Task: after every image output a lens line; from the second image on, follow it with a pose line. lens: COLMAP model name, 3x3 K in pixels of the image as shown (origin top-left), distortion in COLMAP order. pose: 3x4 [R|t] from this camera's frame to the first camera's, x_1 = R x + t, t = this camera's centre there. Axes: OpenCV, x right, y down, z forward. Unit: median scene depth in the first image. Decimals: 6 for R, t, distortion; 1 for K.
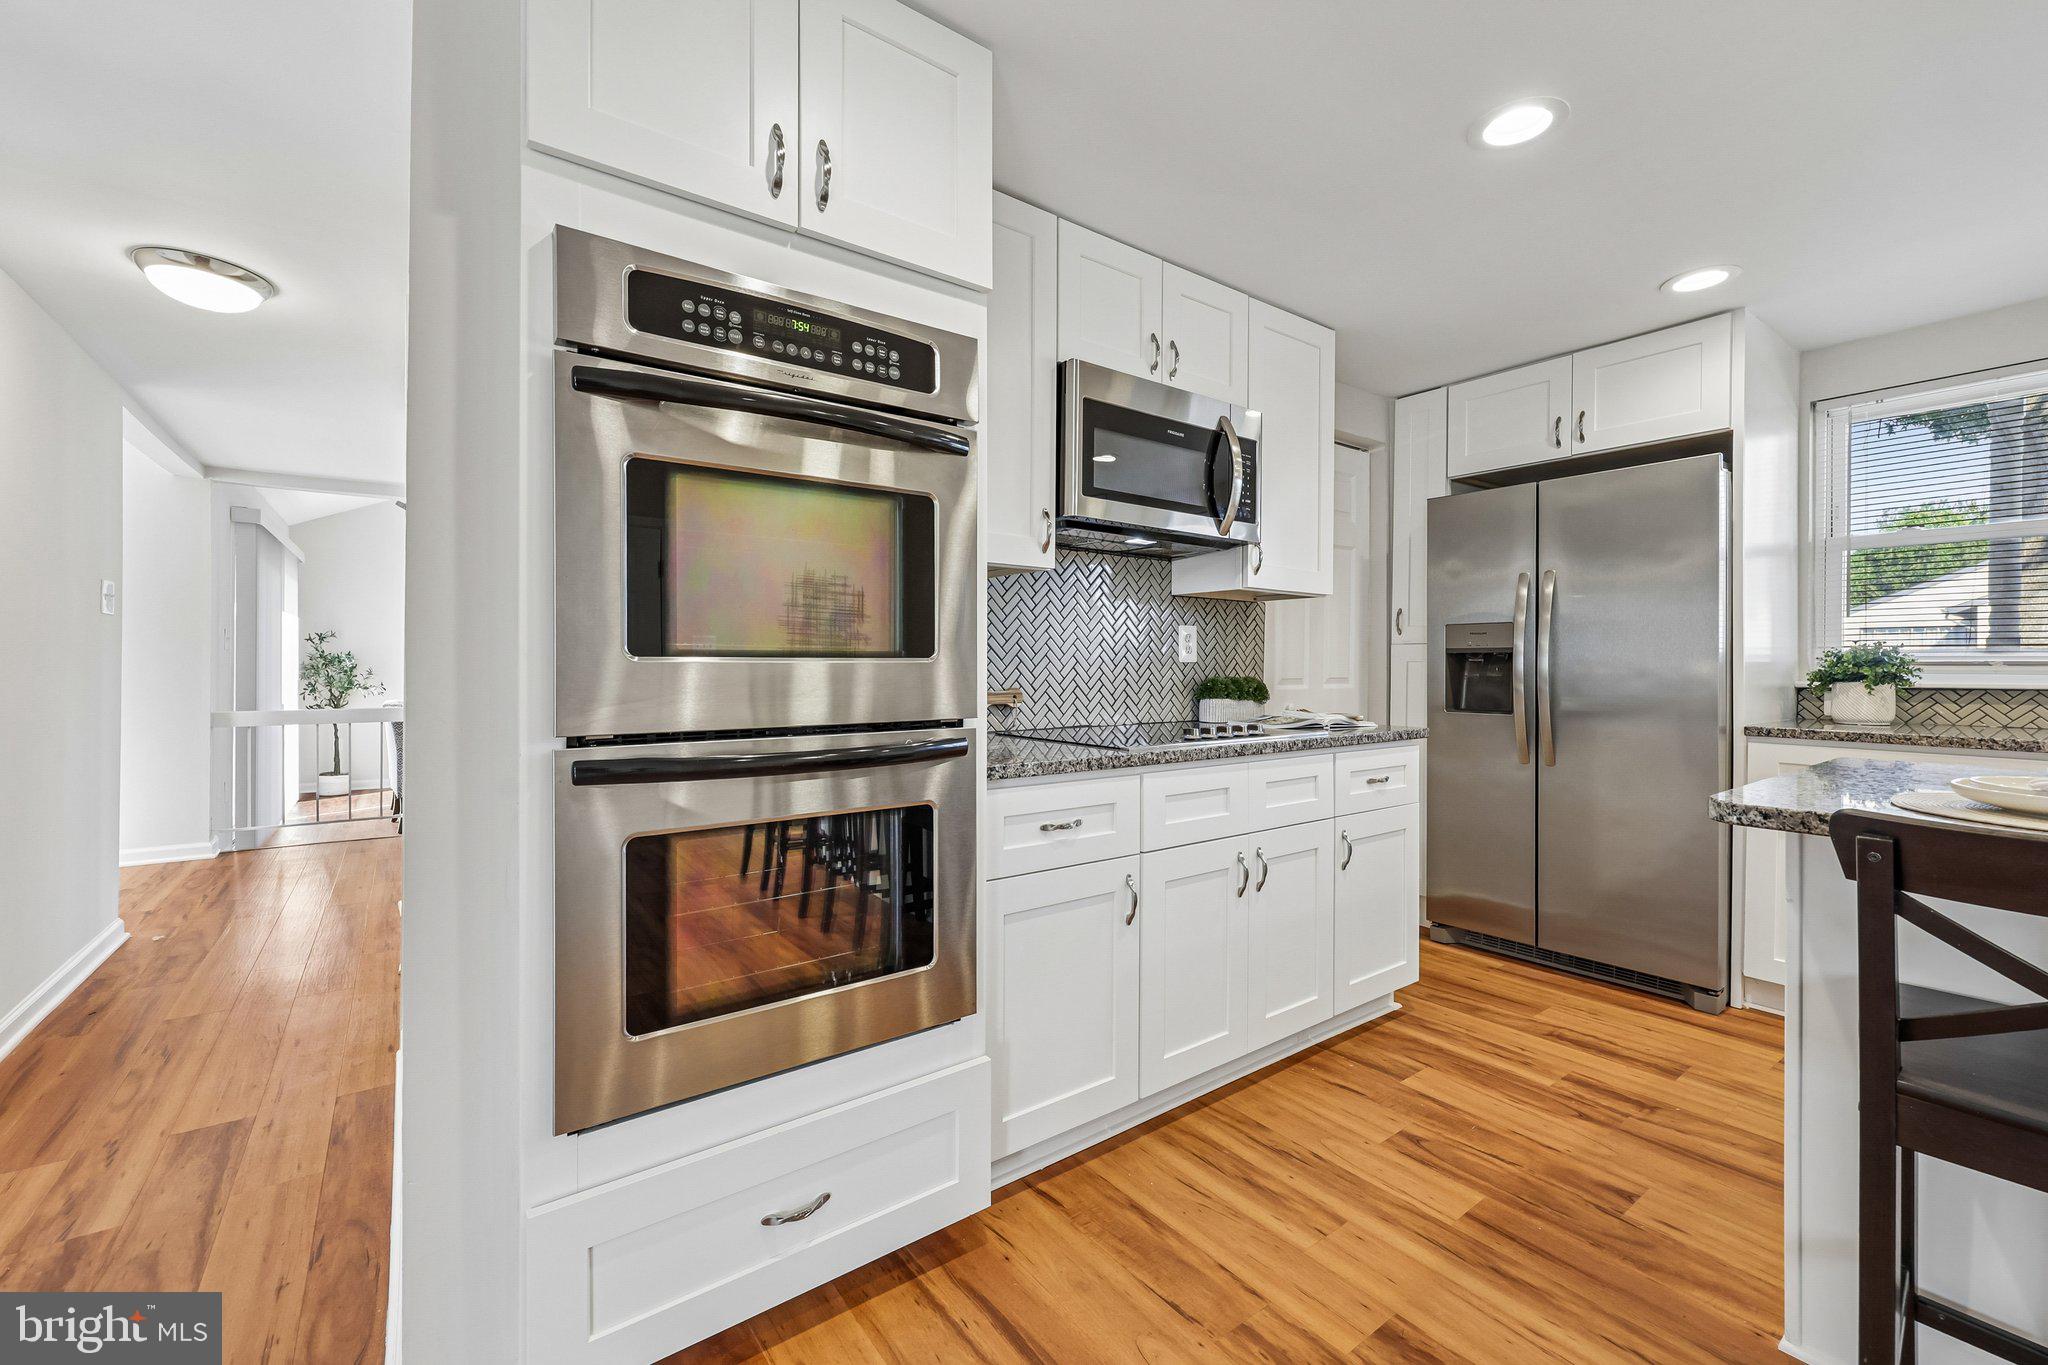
lens RADIAL K [[833.3, 0, 1010.5], [0, 833.3, 667.5], [0, 0, 1]] dist [-0.000603, 0.000398]
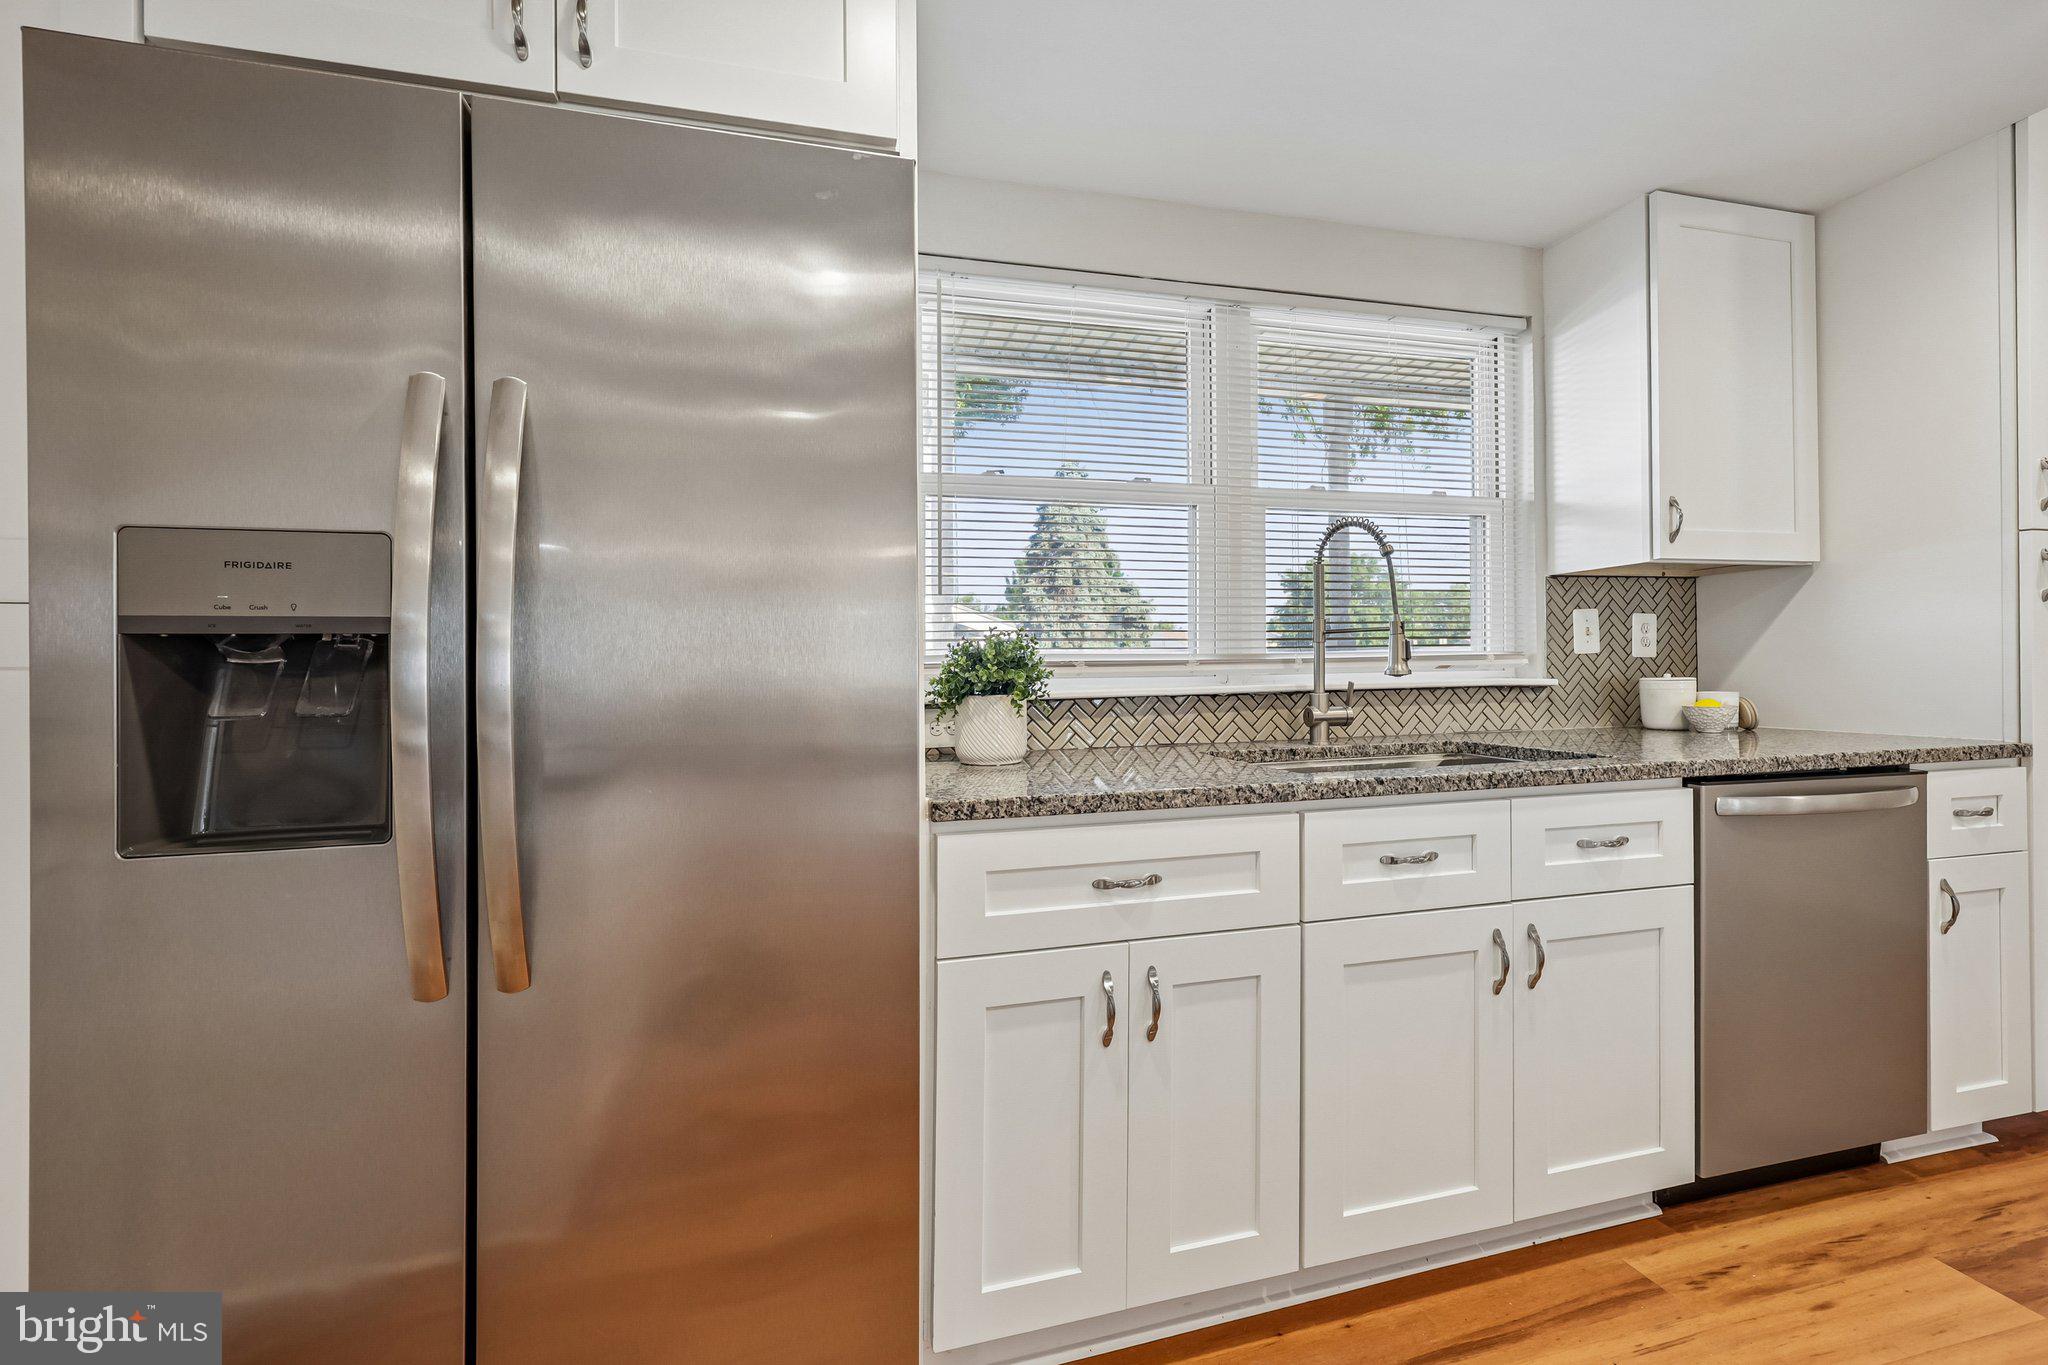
lens RADIAL K [[833.3, 0, 1016.6], [0, 833.3, 676.8], [0, 0, 1]] dist [-0.000603, 0.000398]
pose [[0.379105, -0.015008, 0.925232, 0.544253], [0.018862, 0.999786, 0.008489, -0.000862], [-0.925161, 0.014233, 0.379307, 0.895315]]
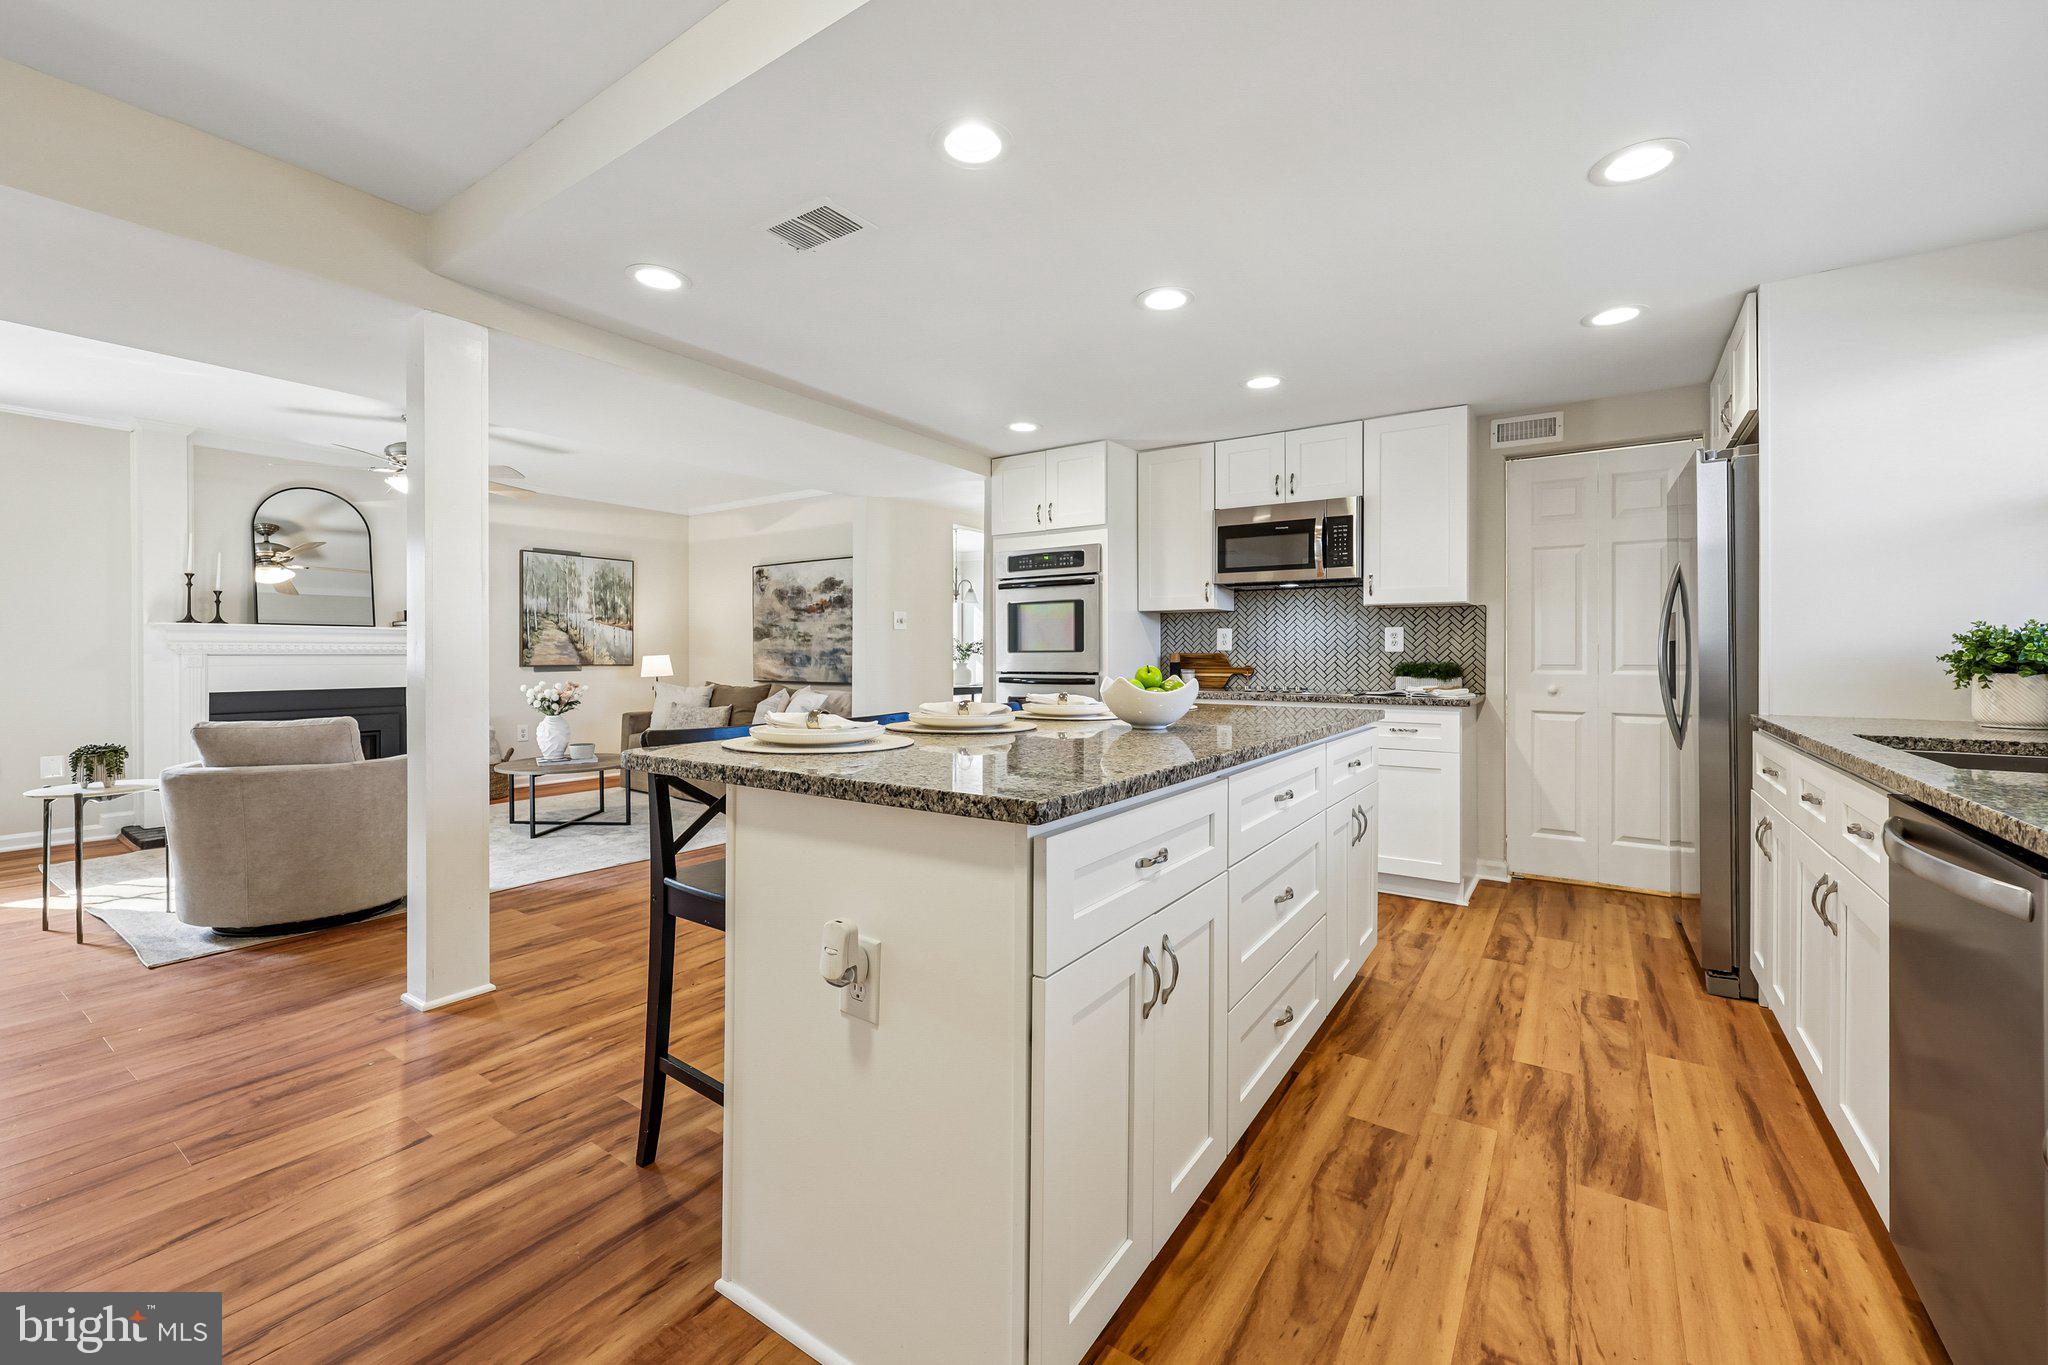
lens RADIAL K [[833.3, 0, 1017.9], [0, 833.3, 655.6], [0, 0, 1]] dist [-0.000603, 0.000398]
pose [[0.332774, 0.000084, -0.943007, 1.742473], [-0.000181, 1.000000, 0.000025, 0.000517], [0.943007, 0.000162, 0.332774, -0.163180]]
